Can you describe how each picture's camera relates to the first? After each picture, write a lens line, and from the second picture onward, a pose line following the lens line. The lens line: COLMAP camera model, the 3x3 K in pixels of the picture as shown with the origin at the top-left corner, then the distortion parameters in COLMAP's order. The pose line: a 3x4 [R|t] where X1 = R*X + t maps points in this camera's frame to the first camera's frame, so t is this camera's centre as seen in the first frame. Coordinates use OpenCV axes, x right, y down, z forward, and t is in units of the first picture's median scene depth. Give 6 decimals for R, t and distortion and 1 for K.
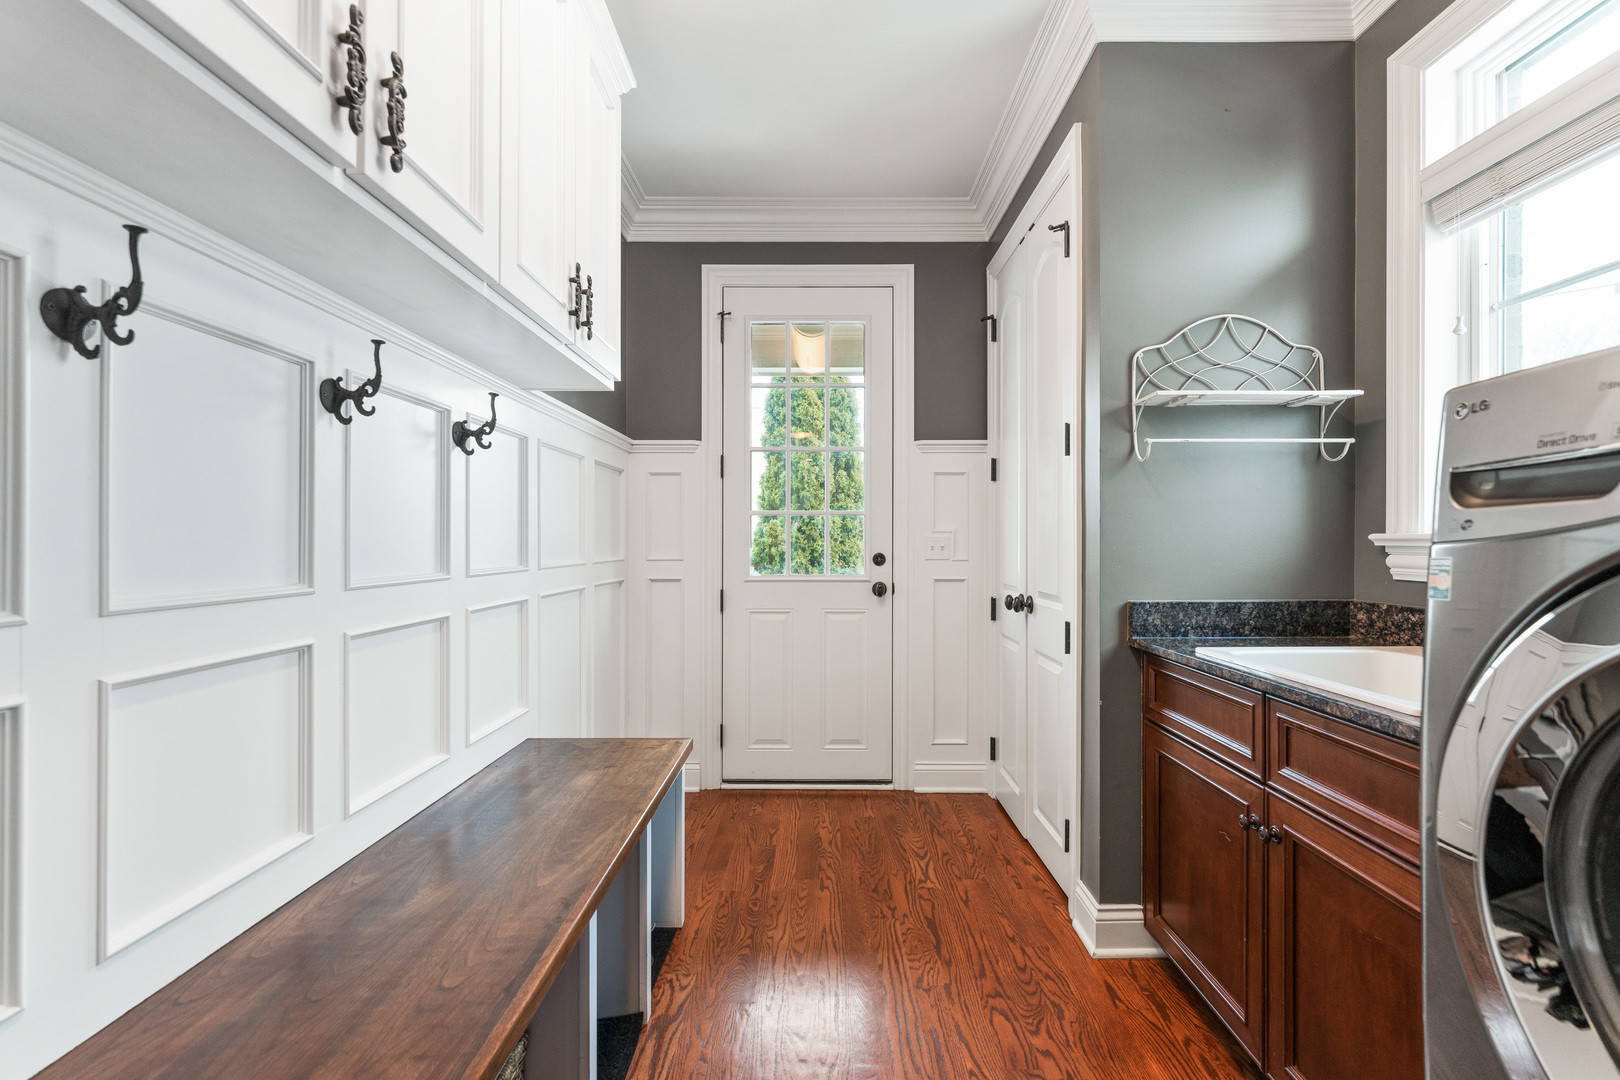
lens RADIAL K [[660.1, 0, 839.8], [0, 660.1, 543.9], [0, 0, 1]] dist [-0.000840, -0.000276]
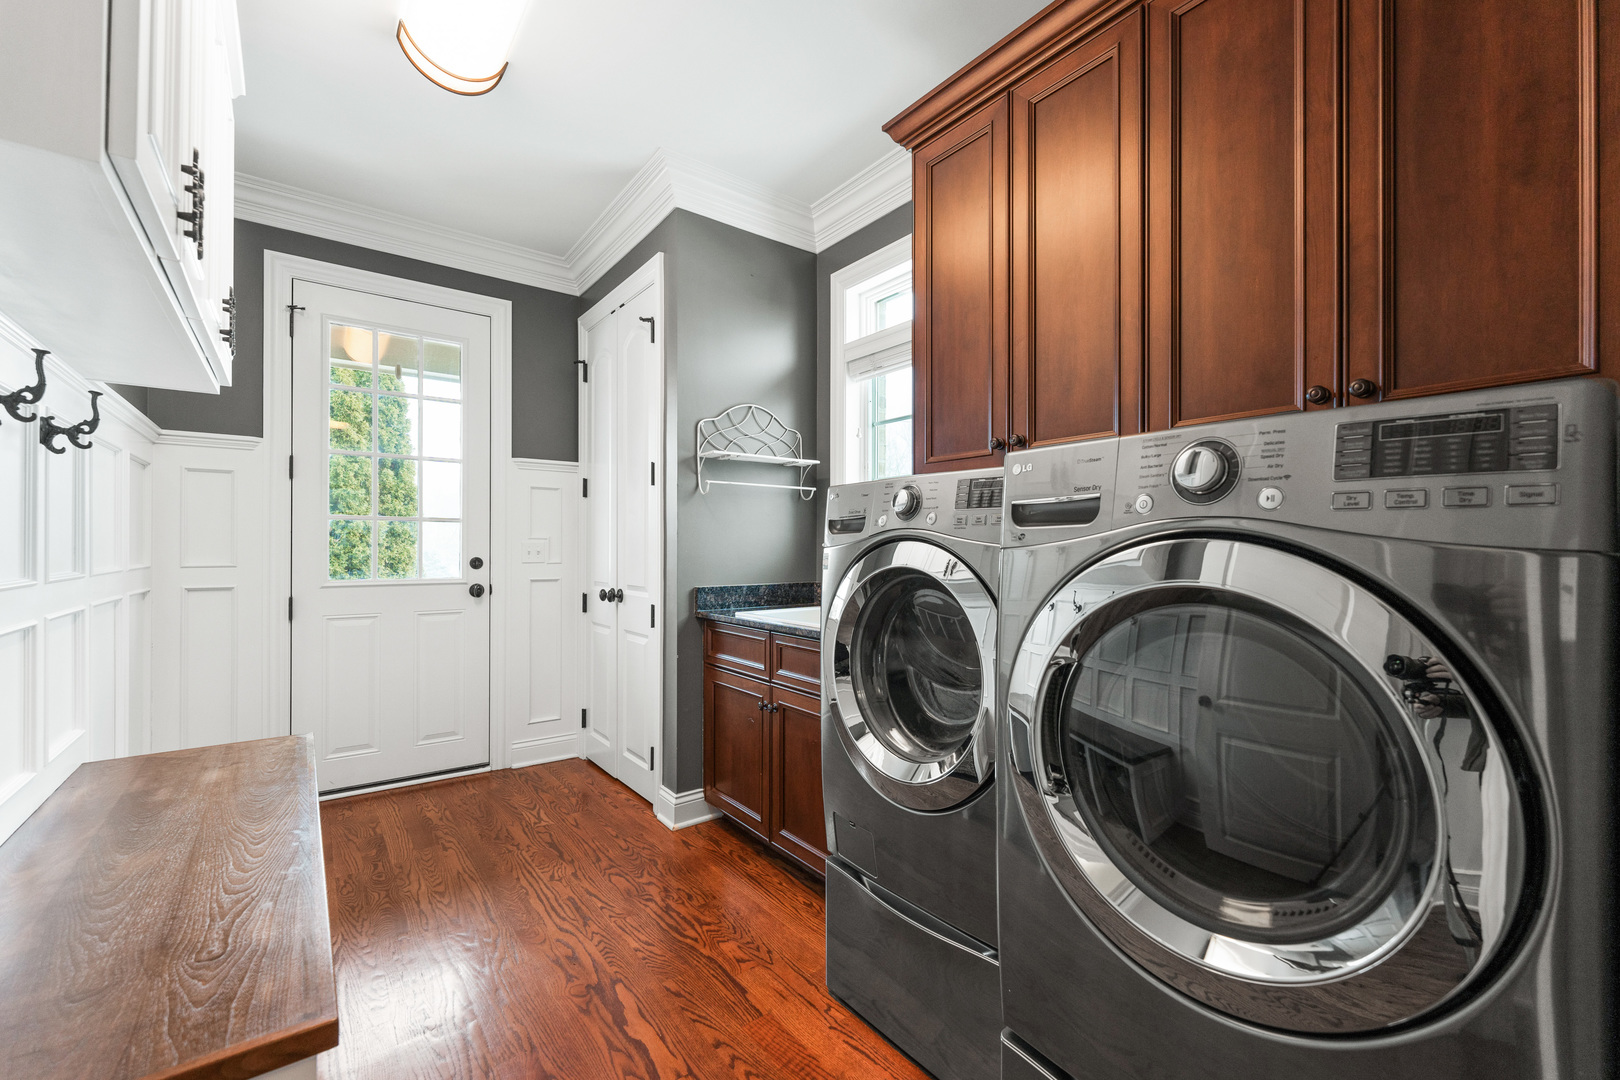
lens RADIAL K [[669.1, 0, 810.0], [0, 669.1, 540.0], [0, 0, 1]] dist [0.000147, -0.000029]
pose [[0.813932, 0.008800, 0.580894, -0.207639], [0.000031, 0.999885, -0.015191, 0.003019], [-0.580961, 0.012382, 0.813838, -0.346220]]
